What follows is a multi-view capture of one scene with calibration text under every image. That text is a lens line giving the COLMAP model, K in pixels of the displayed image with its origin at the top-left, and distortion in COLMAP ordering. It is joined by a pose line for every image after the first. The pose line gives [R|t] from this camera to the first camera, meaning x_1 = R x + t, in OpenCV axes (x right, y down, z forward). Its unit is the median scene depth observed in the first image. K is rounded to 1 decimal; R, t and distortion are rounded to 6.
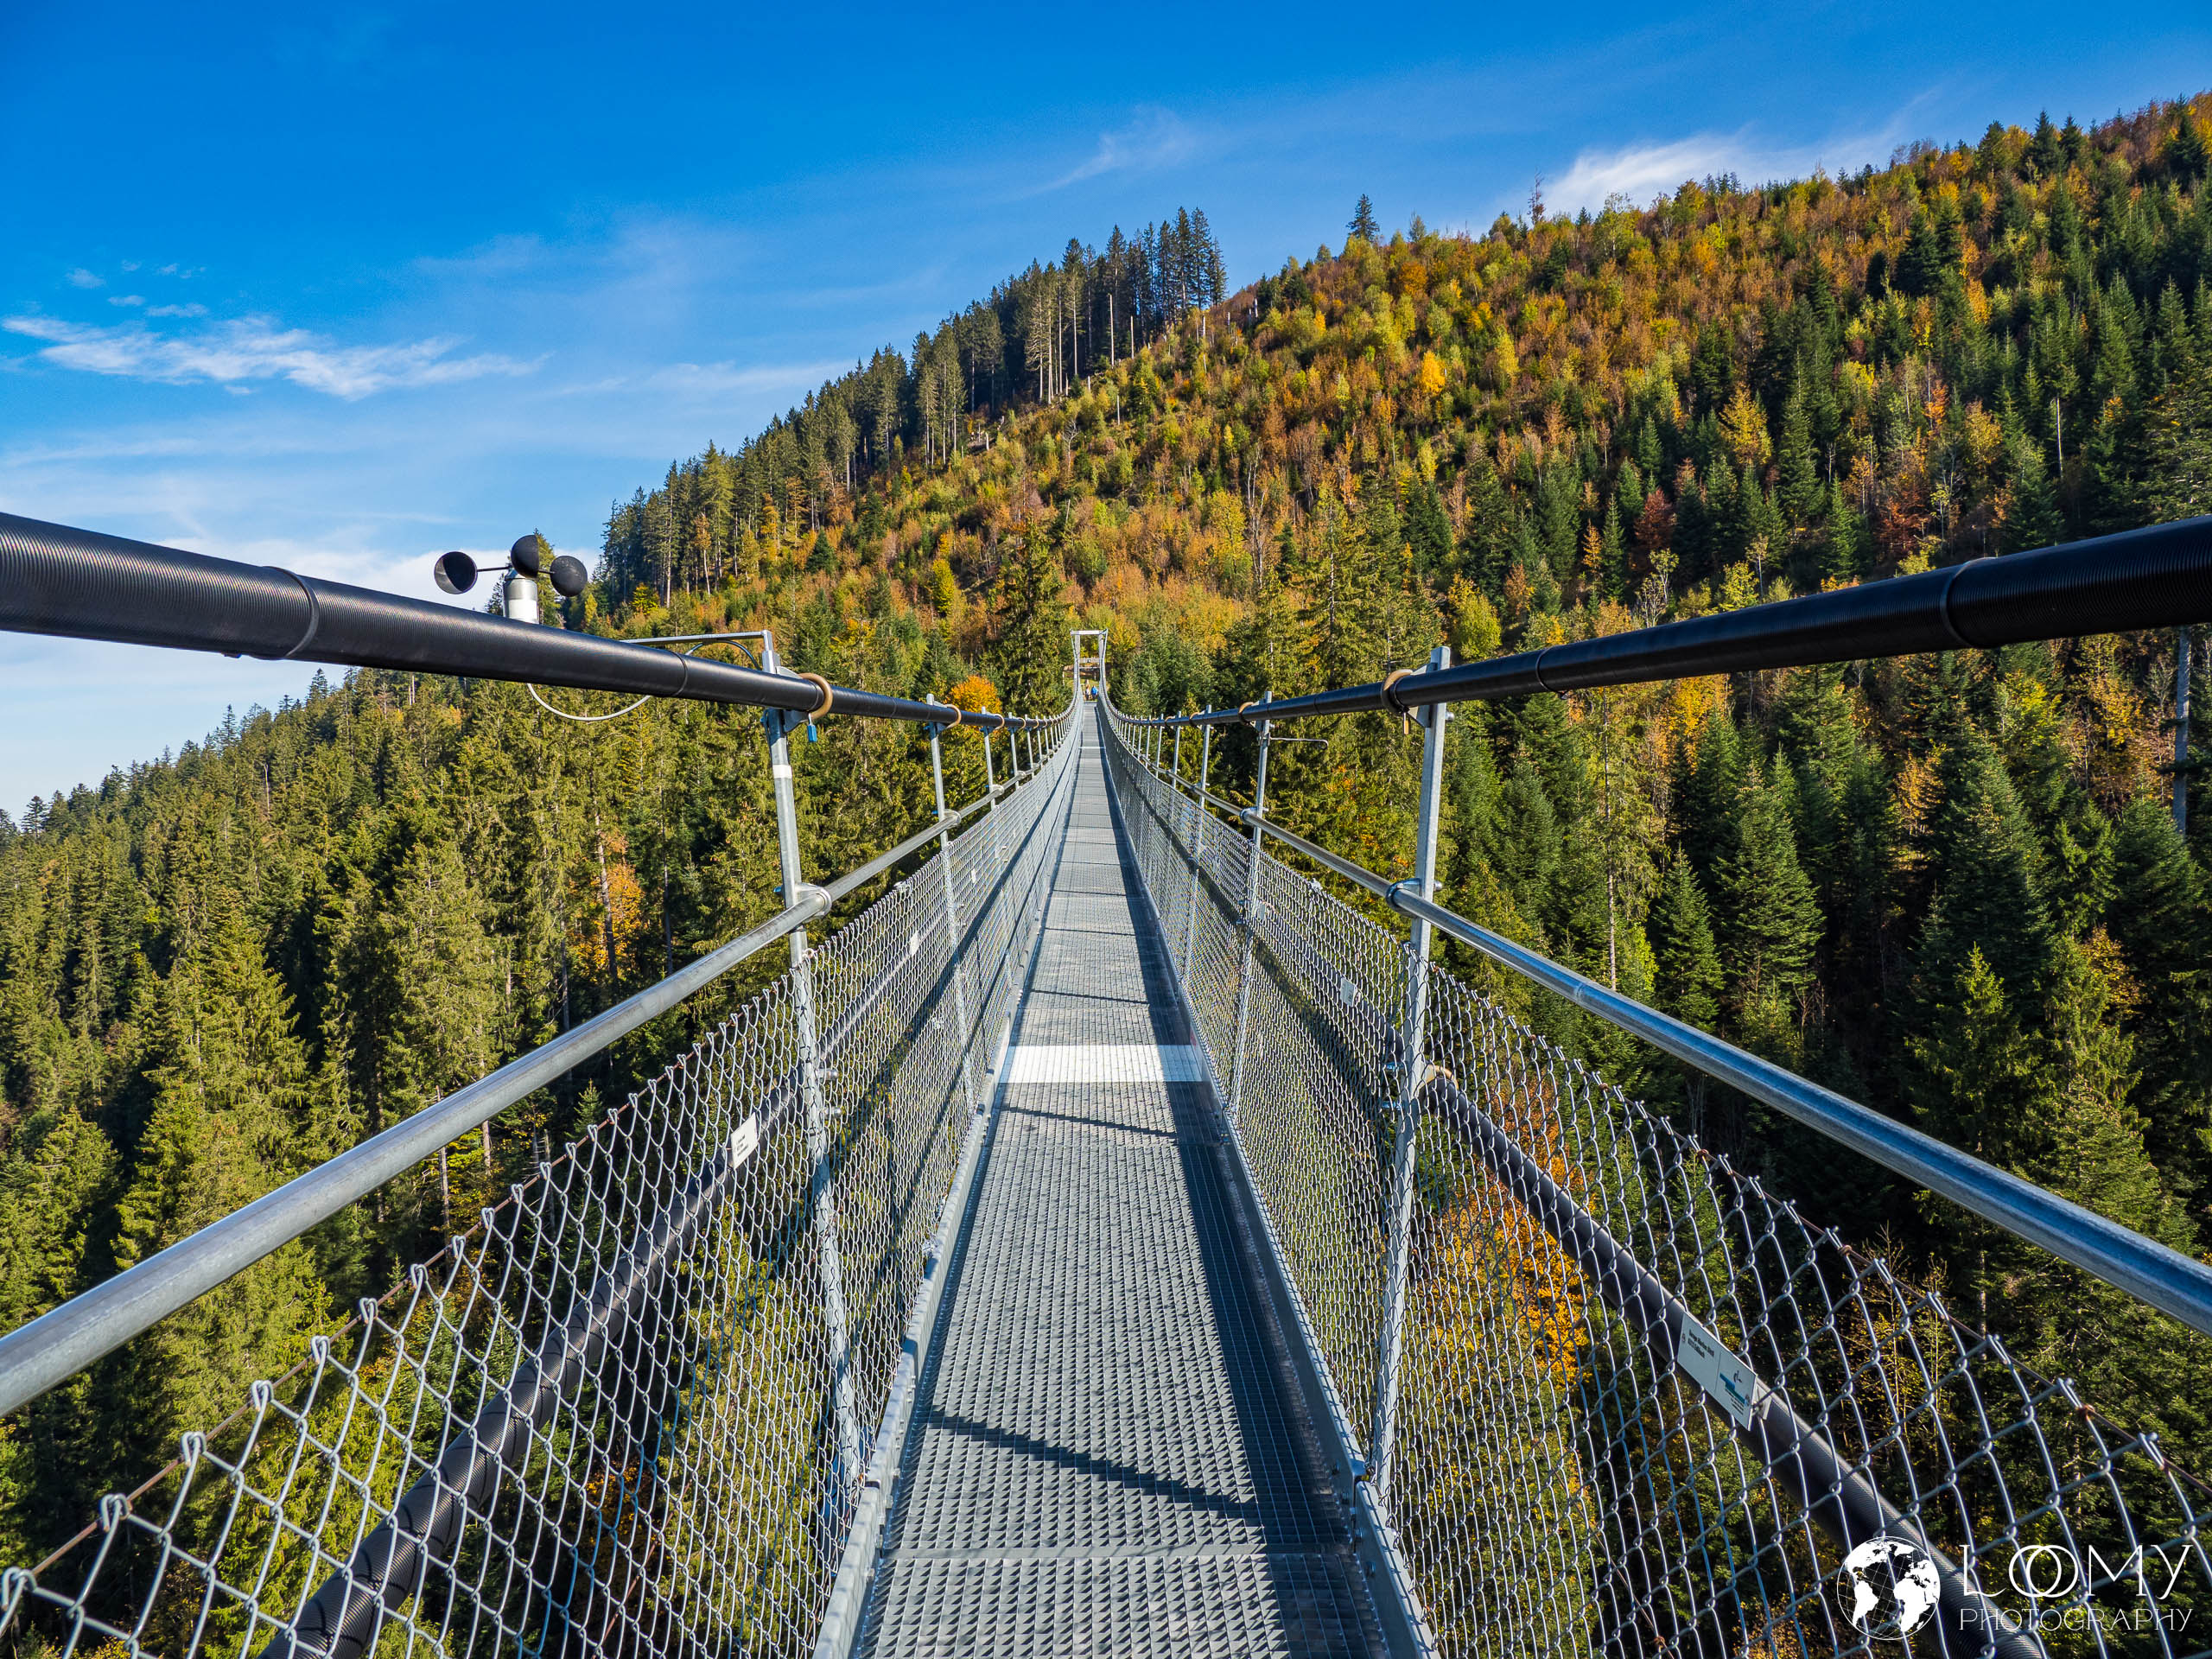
lens RADIAL K [[1614.7, 0, 1114.5], [0, 1614.7, 827.9], [0, 0, 1]] dist [-0.057496, 0.033206]
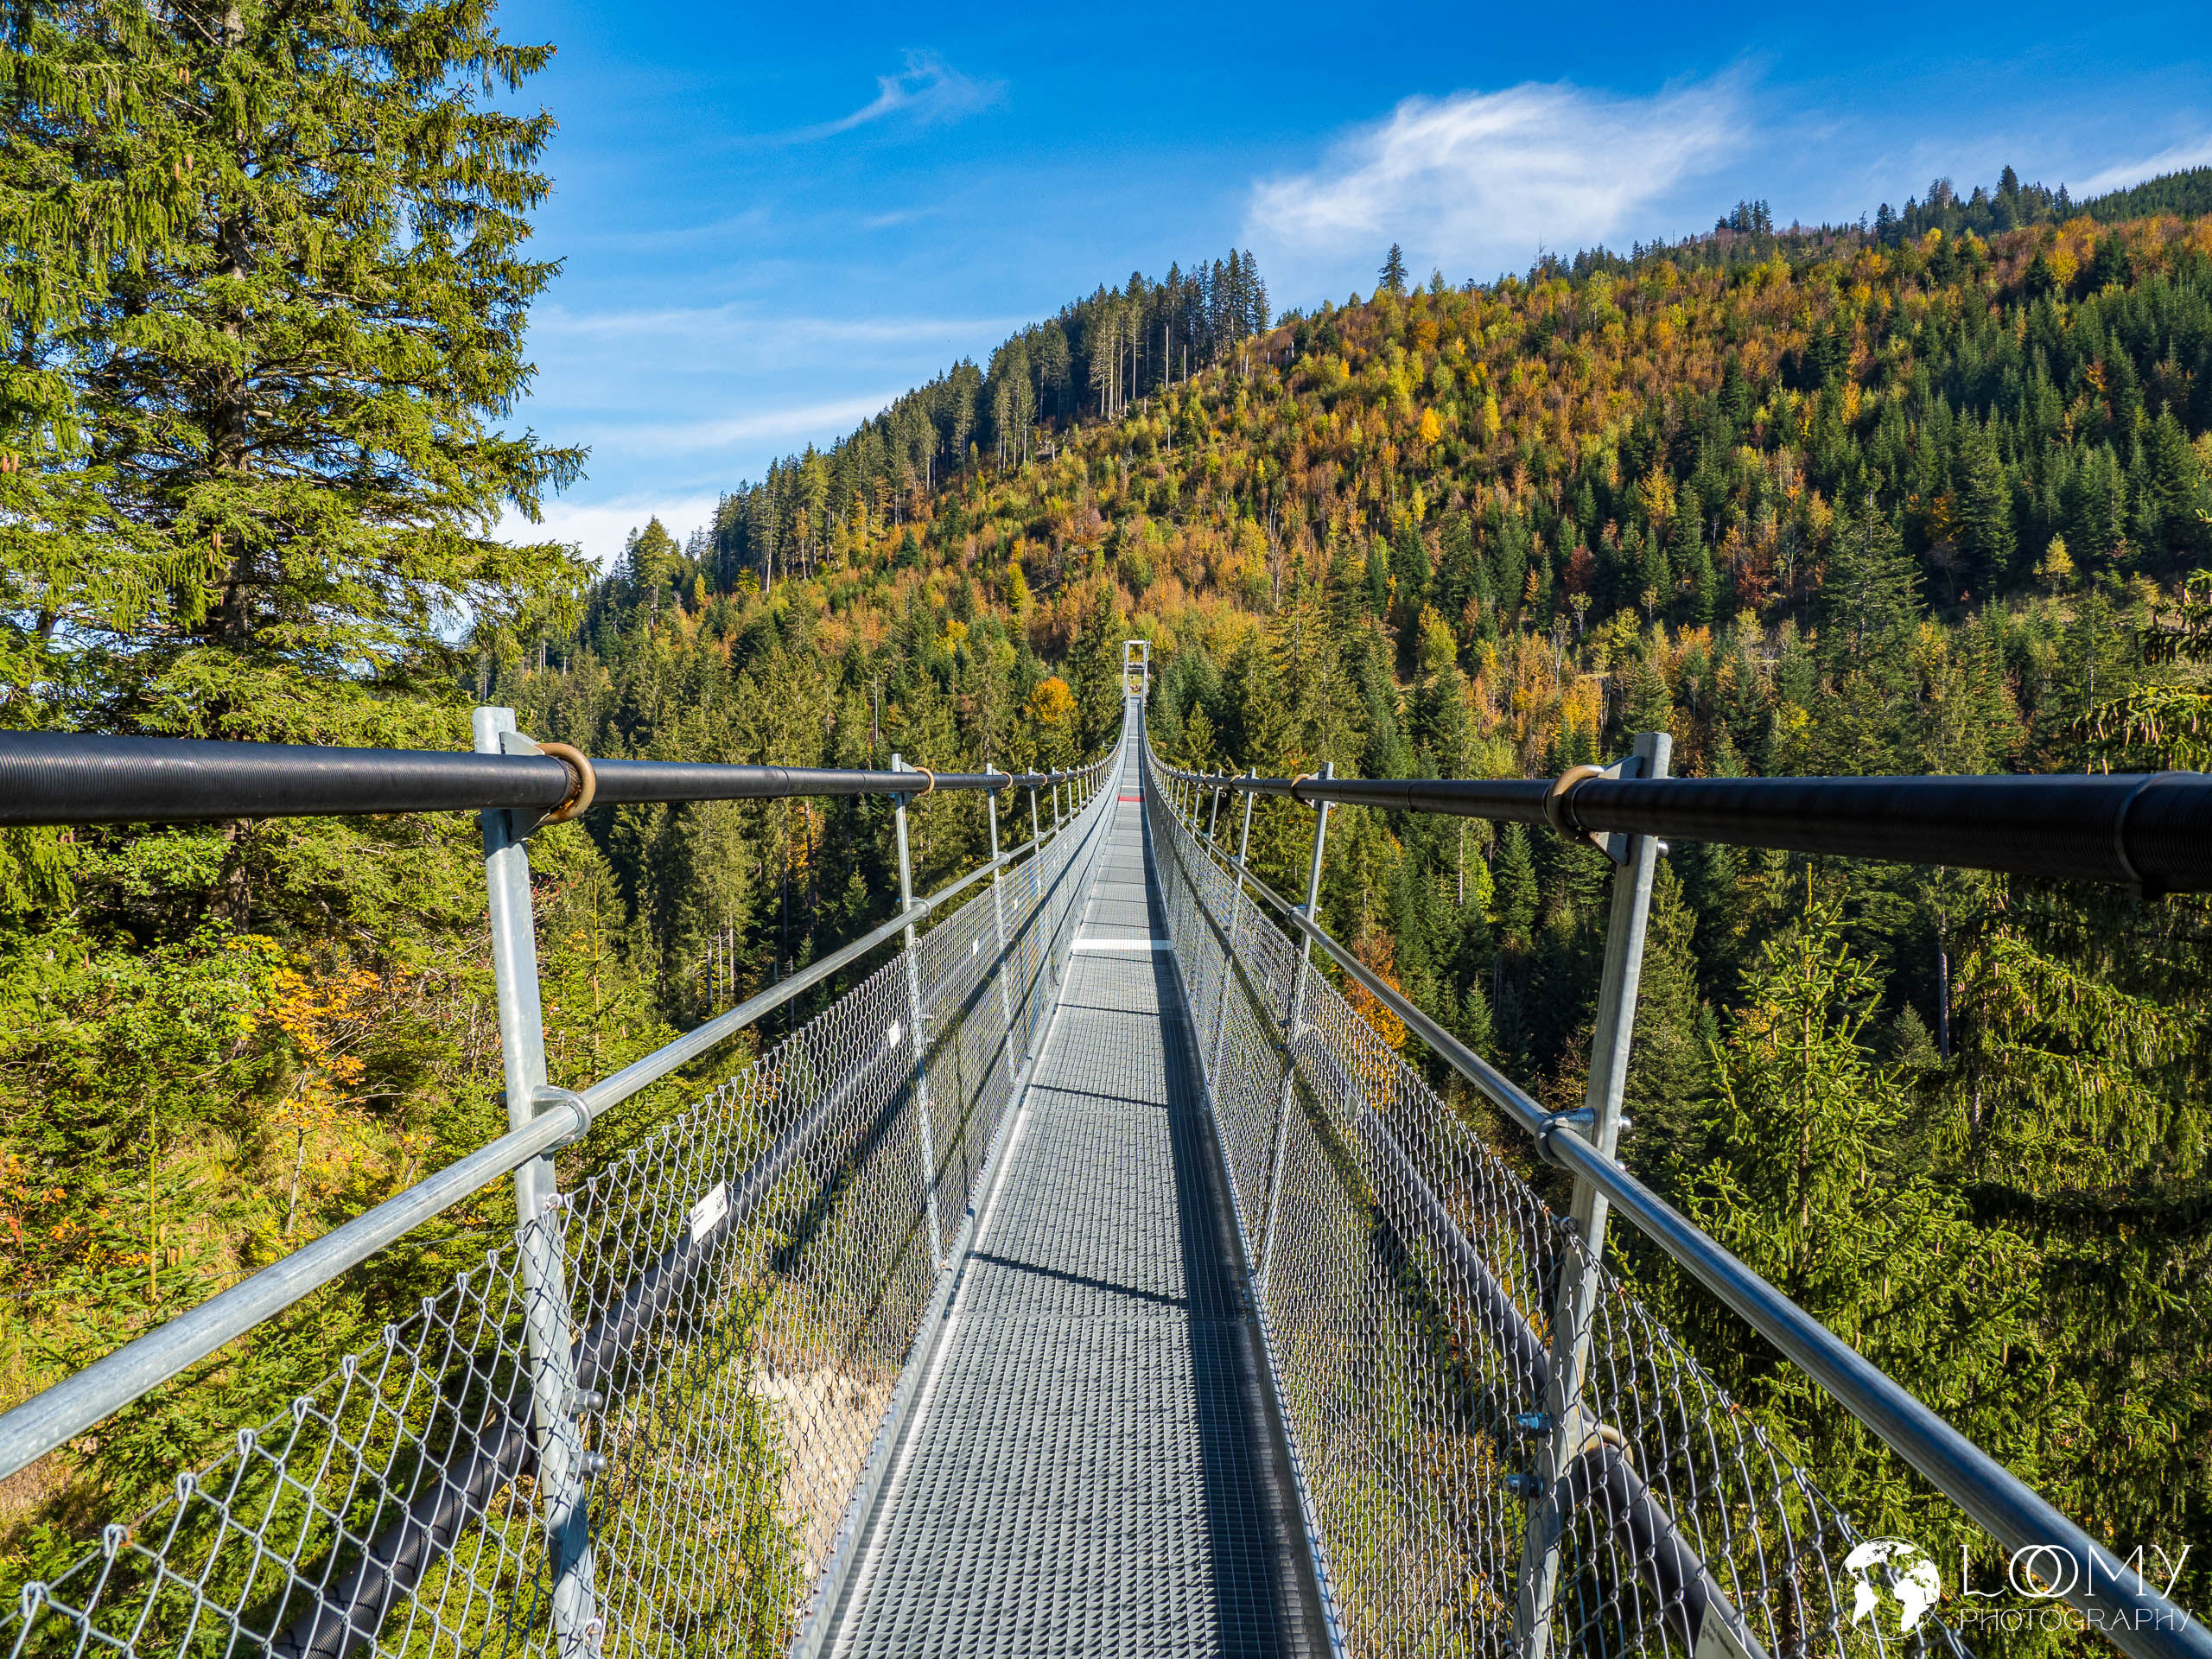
lens RADIAL K [[1614.7, 0, 1114.5], [0, 1614.7, 827.9], [0, 0, 1]] dist [-0.057496, 0.033206]
pose [[0.998957, 0.038236, -0.024965, 0.003084], [-0.037830, 0.999147, 0.016543, 0.005524], [0.025576, -0.015582, 0.999551, -0.186389]]
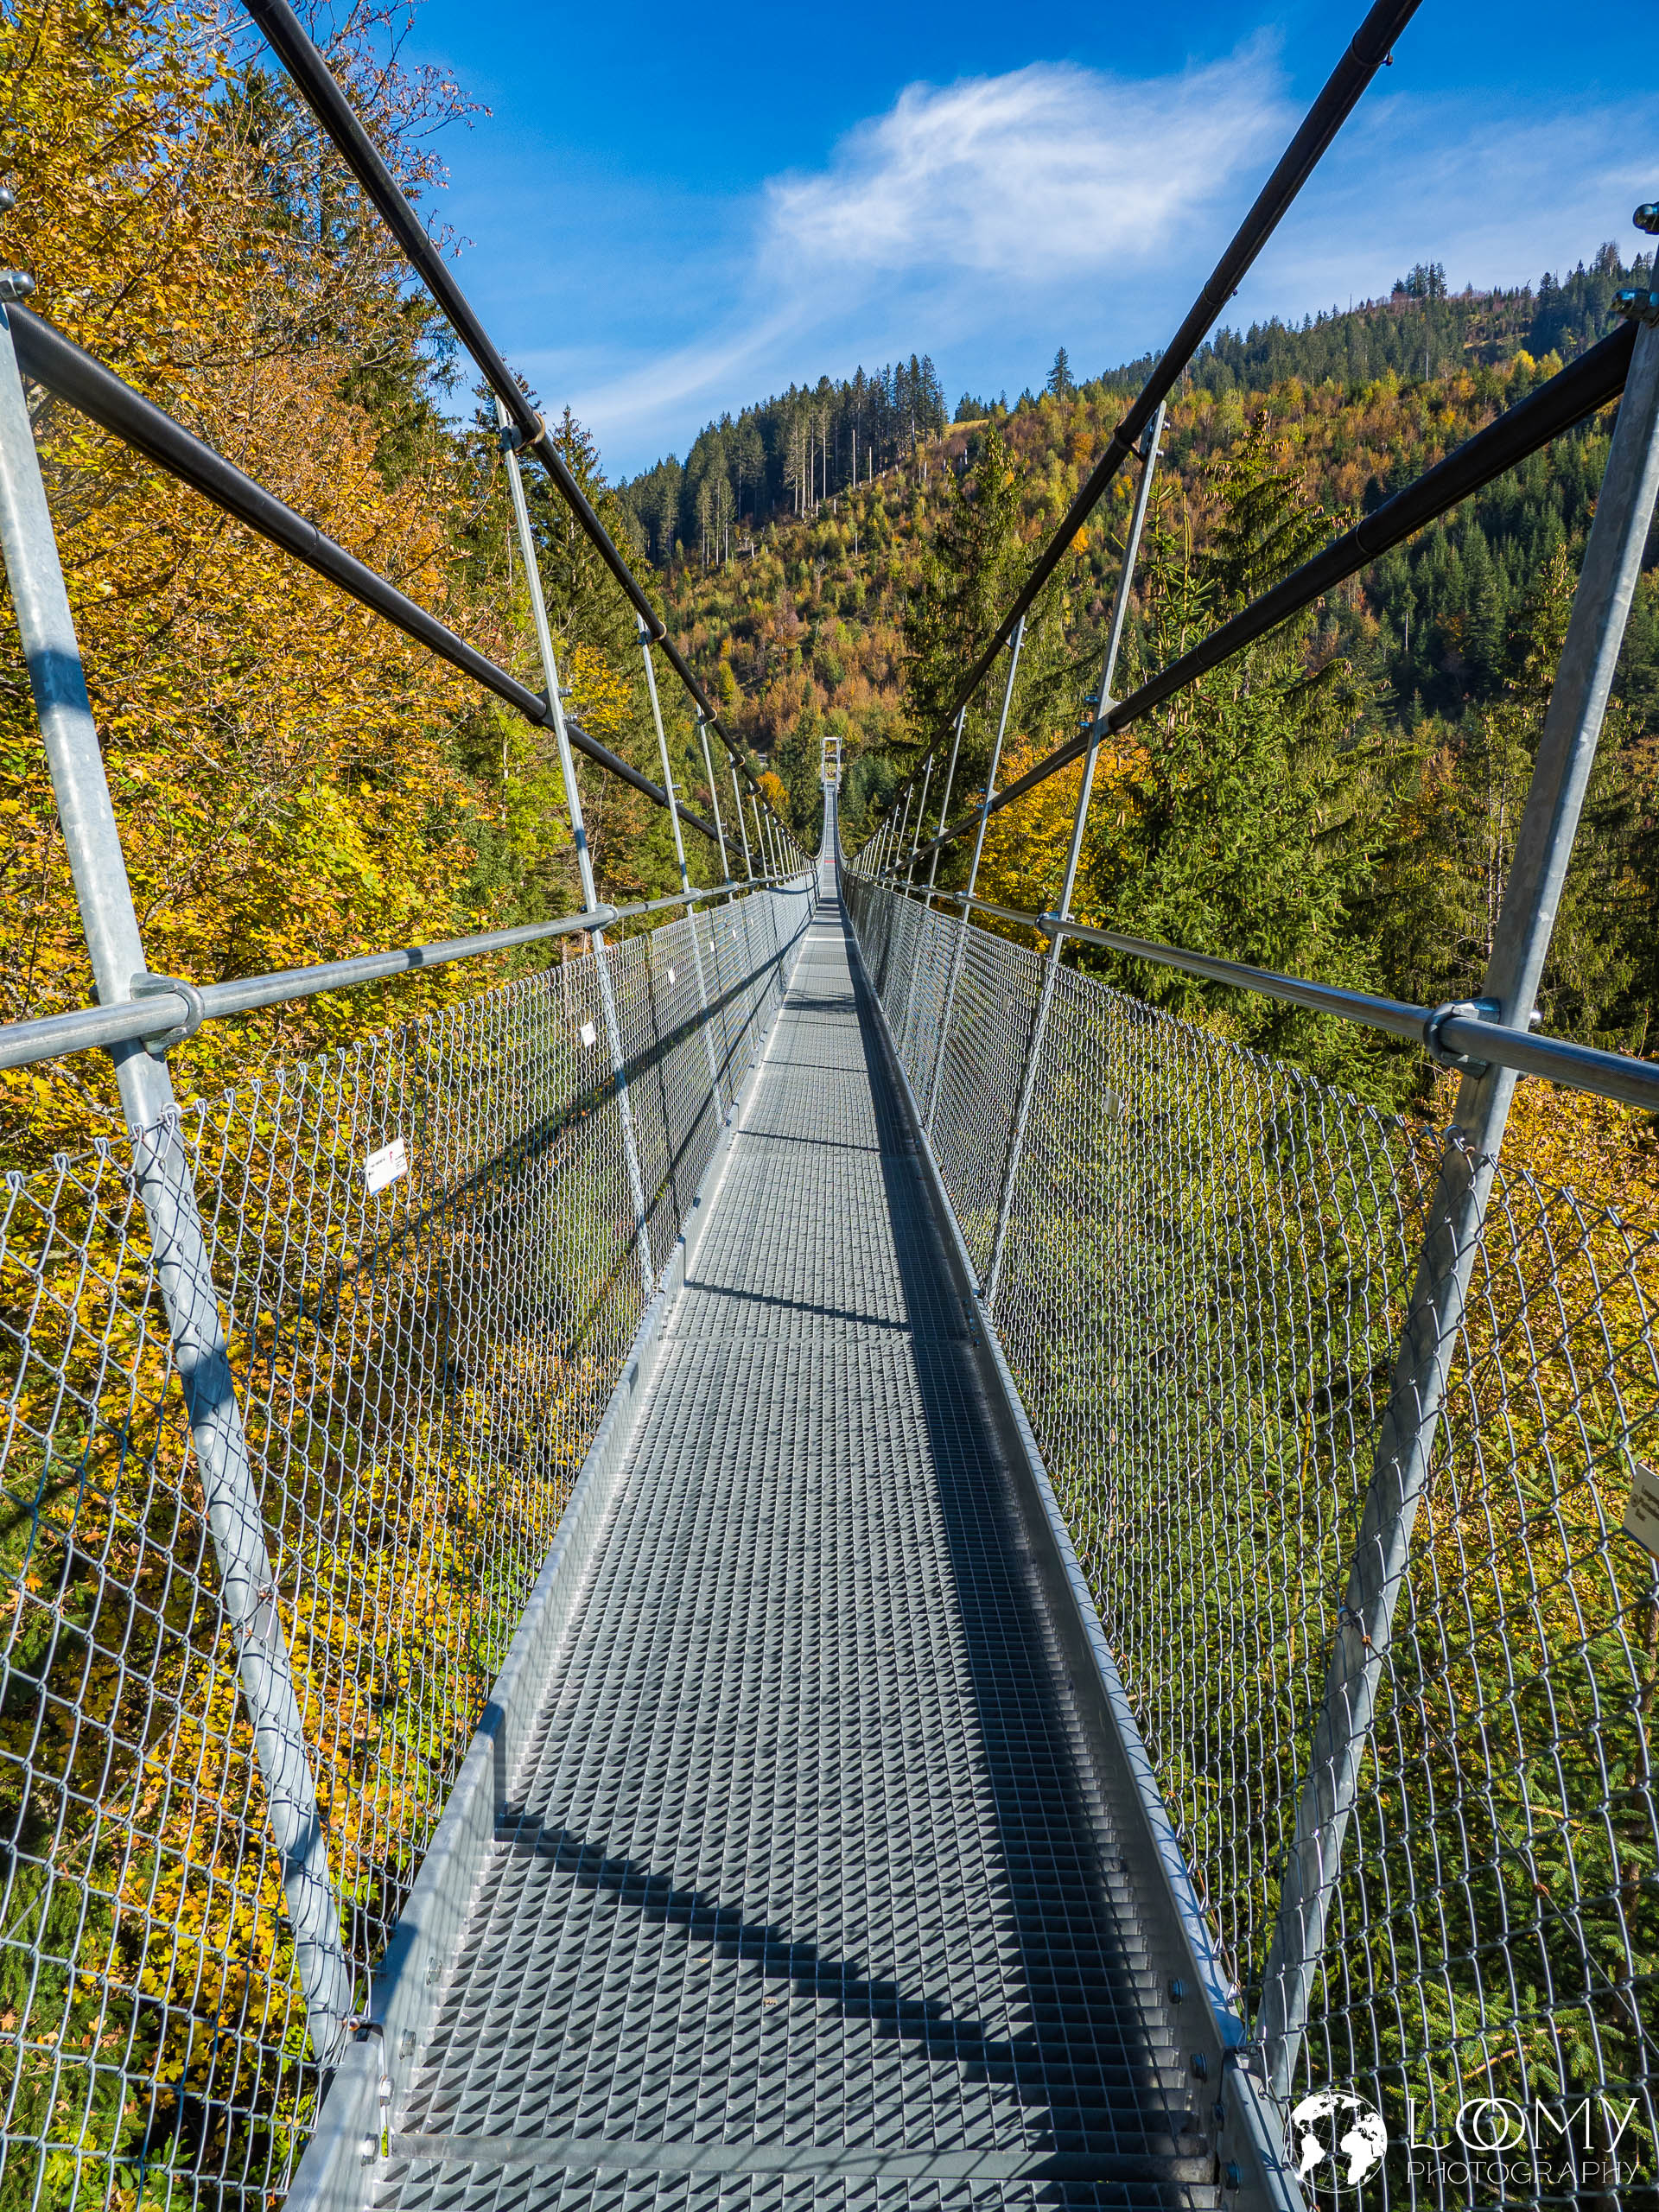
lens RADIAL K [[1614.7, 0, 809.2], [0, 1614.7, 1102.3], [0, 0, 1]] dist [-0.057496, 0.033206]
pose [[0.999458, 0.023288, -0.023256, 0.005443], [-0.019701, 0.989377, 0.144034, 0.006665], [0.026363, -0.143498, 0.989299, -0.404518]]
